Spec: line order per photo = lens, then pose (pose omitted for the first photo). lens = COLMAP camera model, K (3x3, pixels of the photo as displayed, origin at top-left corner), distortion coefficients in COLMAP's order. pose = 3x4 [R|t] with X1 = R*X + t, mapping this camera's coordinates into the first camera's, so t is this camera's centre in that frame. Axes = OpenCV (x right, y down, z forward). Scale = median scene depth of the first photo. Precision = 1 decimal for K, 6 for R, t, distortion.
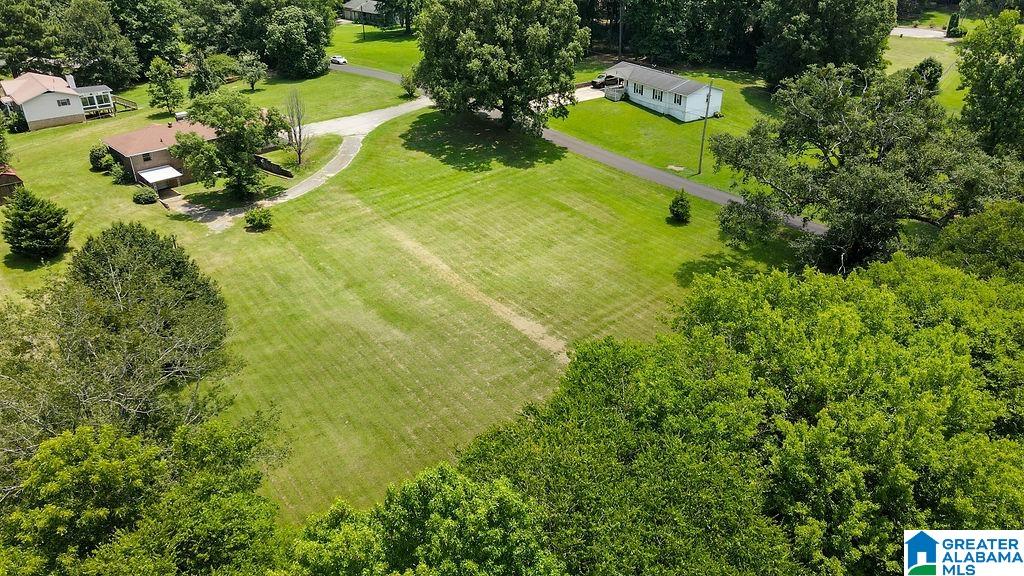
lens RADIAL K [[744.3, 0, 512.0], [0, 744.3, 288.0], [0, 0, 1]] dist [0.005825, 0.007958]
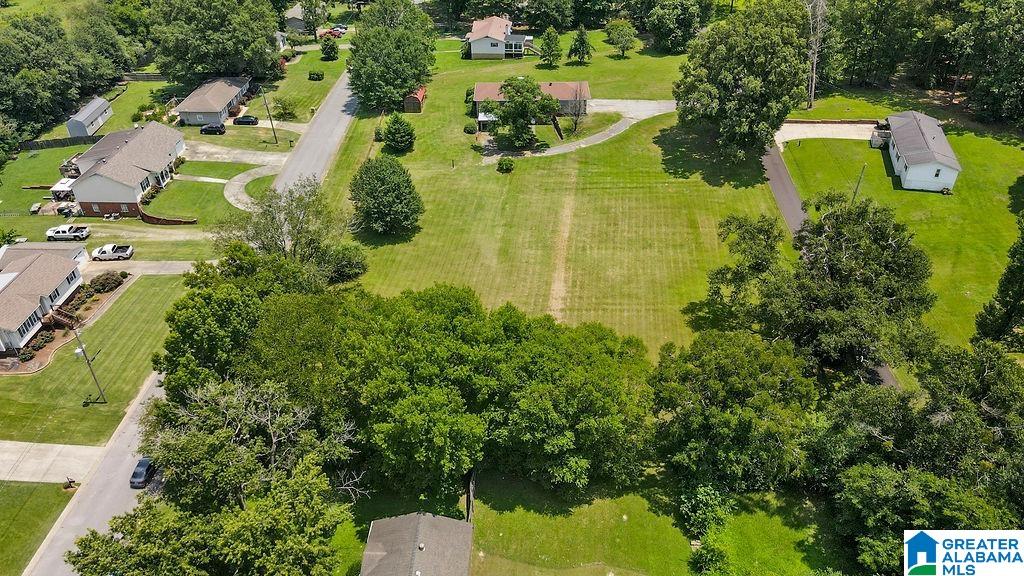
lens RADIAL K [[744.3, 0, 512.0], [0, 744.3, 288.0], [0, 0, 1]] dist [0.005825, 0.007958]
pose [[0.719383, 0.397663, -0.569519, 0.612834], [-0.315781, 0.917512, 0.241771, -0.217596], [0.618684, 0.005918, 0.785617, -0.206407]]
